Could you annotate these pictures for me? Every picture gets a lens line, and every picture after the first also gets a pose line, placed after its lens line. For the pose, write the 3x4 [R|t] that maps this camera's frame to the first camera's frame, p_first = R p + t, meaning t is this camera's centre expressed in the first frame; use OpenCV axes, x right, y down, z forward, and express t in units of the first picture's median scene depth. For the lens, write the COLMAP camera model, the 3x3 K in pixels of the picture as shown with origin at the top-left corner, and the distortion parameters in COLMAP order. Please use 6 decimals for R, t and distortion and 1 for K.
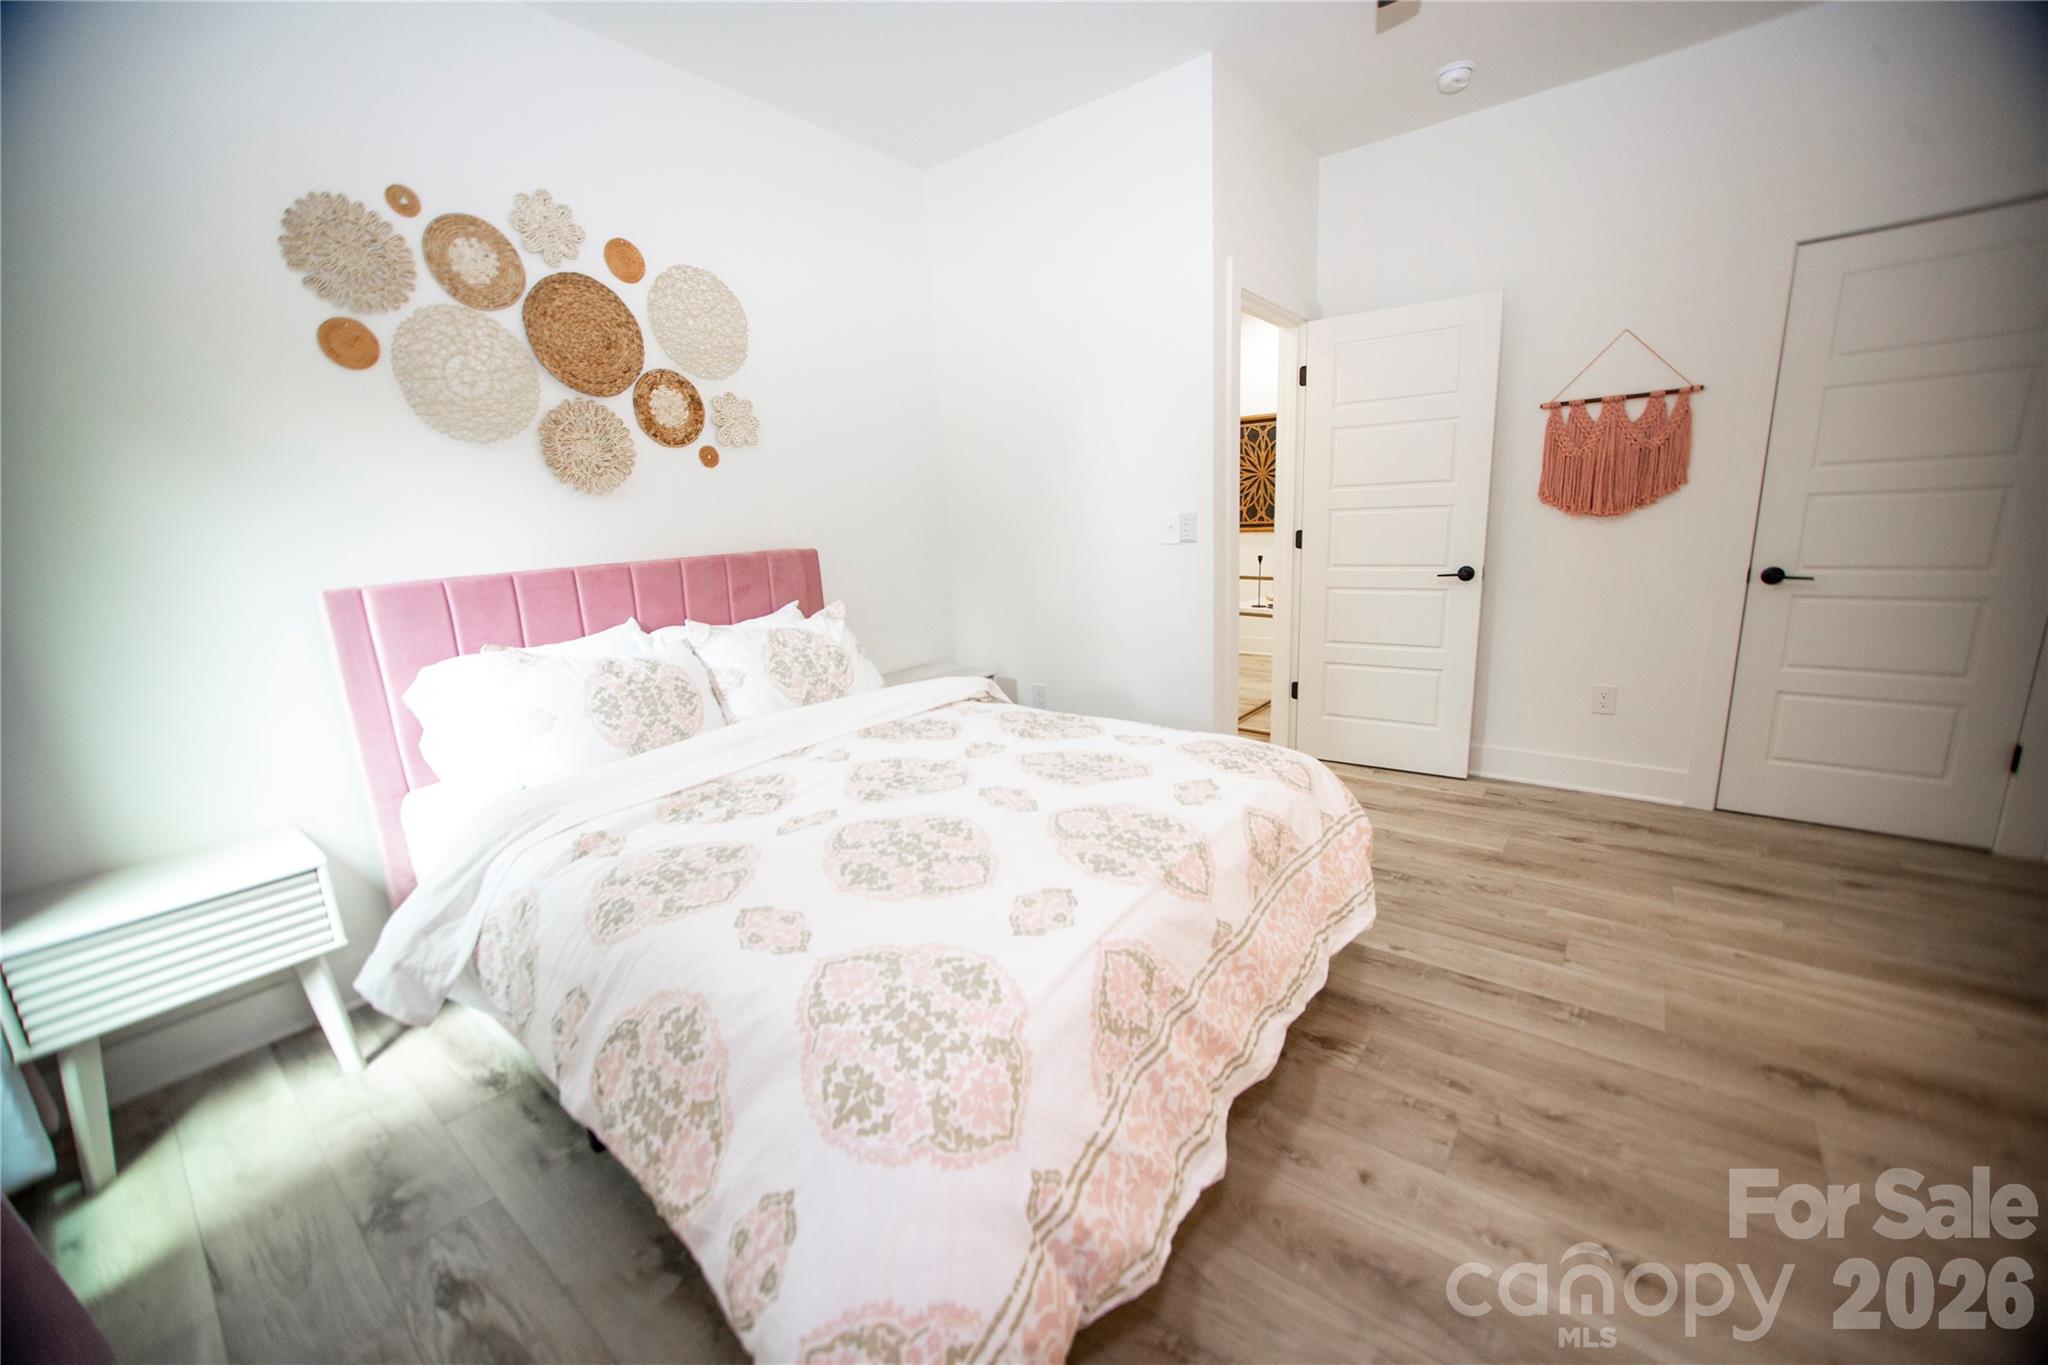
lens RADIAL K [[800.1, 0, 1022.0], [0, 800.1, 673.1], [0, 0, 1]] dist [-0.004308, 0.000394]
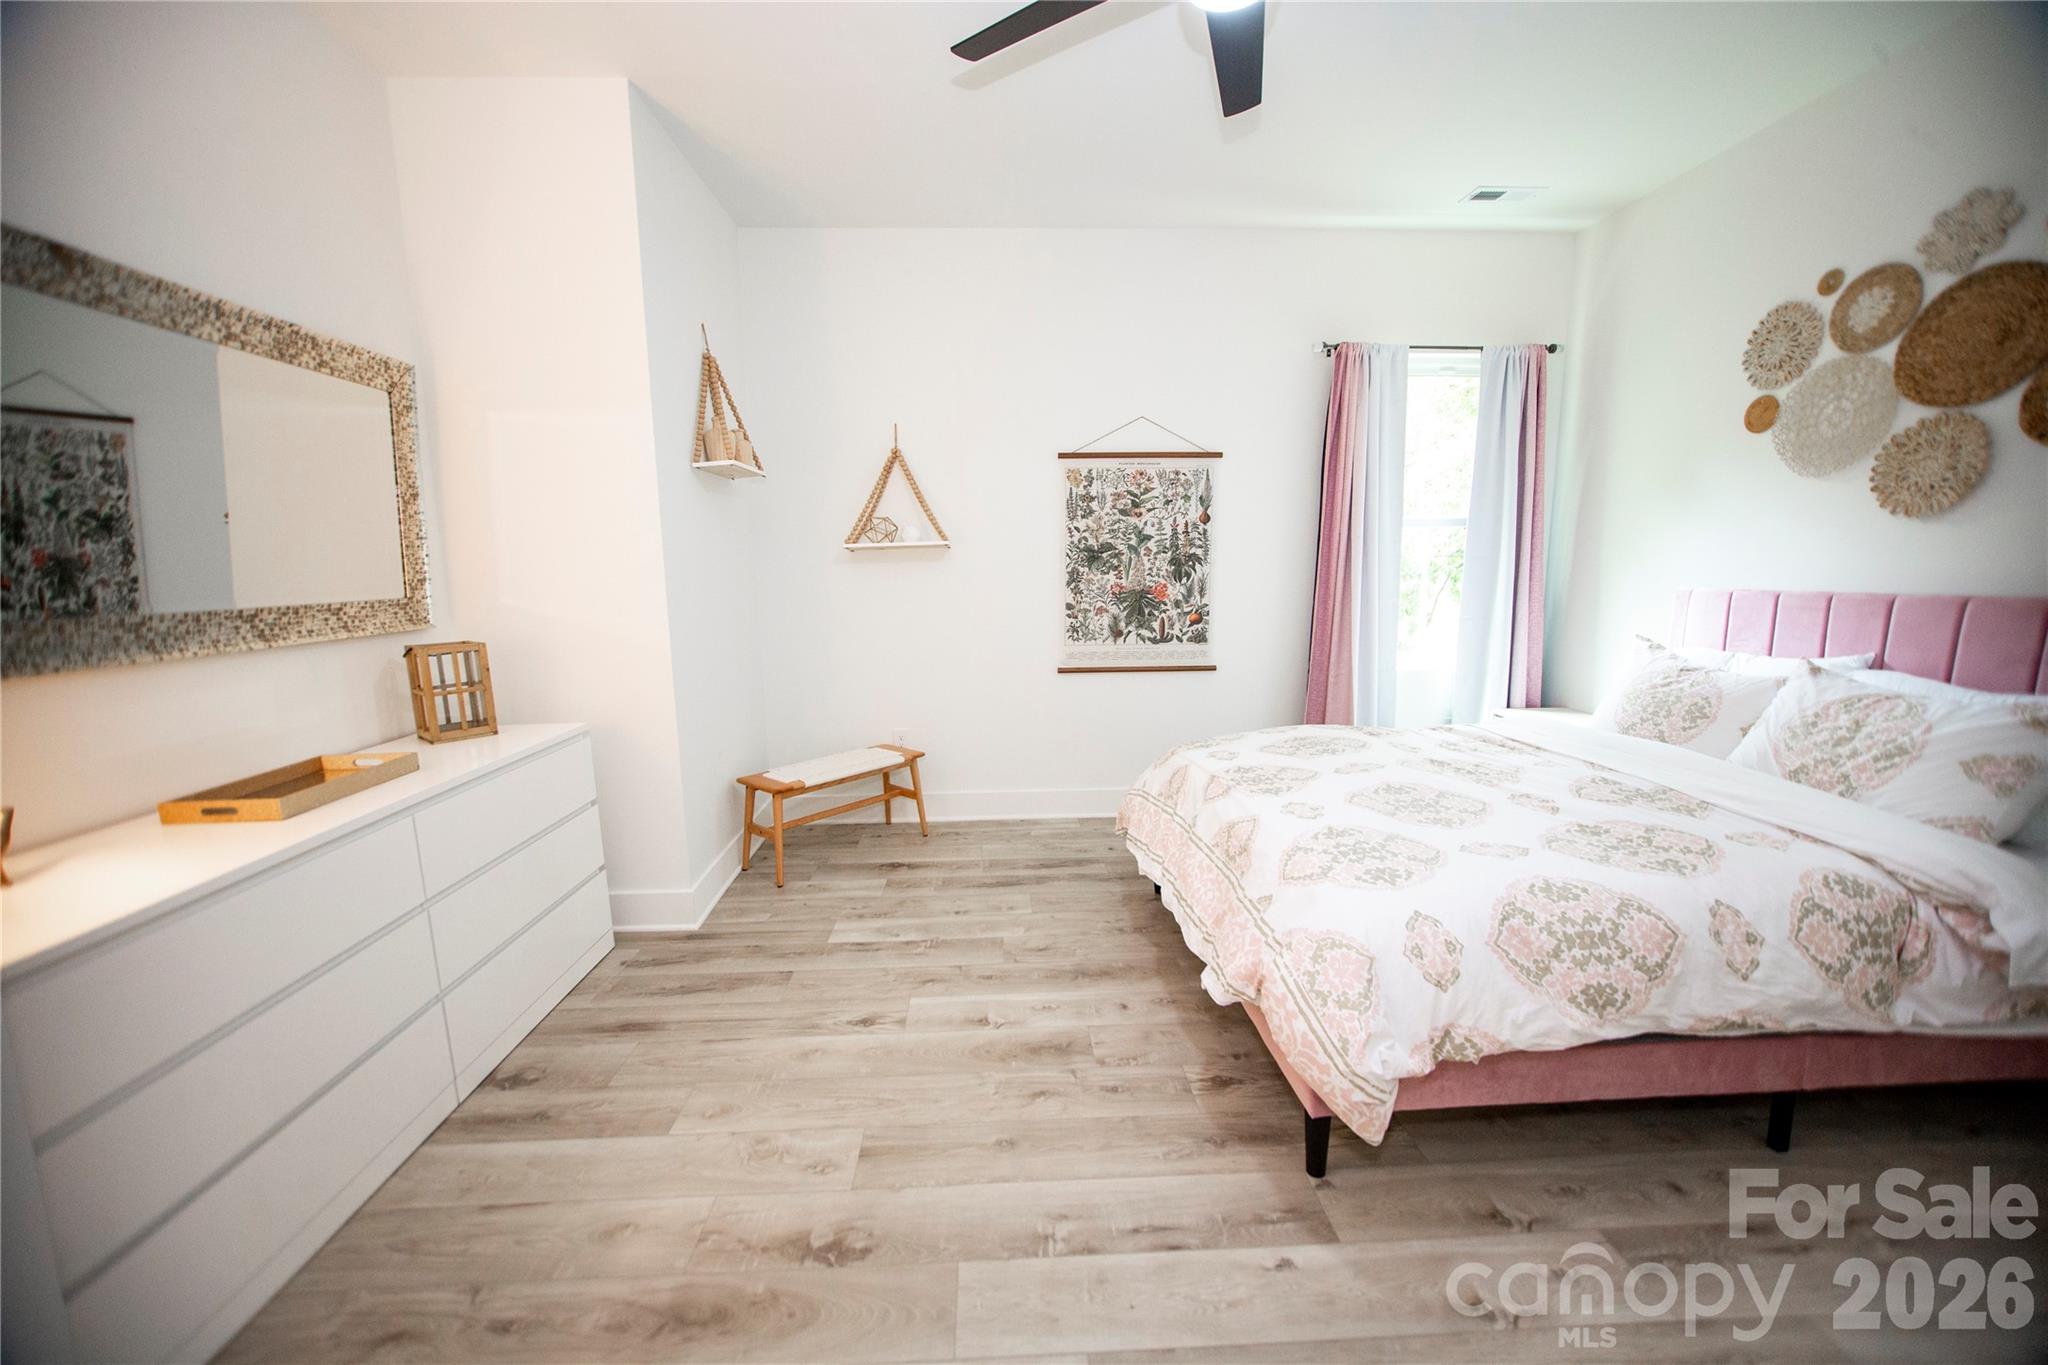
lens RADIAL K [[800.1, 0, 1033.1], [0, 800.1, 693.2], [0, 0, 1]] dist [-0.004308, 0.000394]
pose [[-0.752028, 0.160108, -0.639390, 0.973005], [-0.085847, 0.937995, 0.335852, -0.293986], [0.653517, 0.307460, -0.691653, 1.184227]]
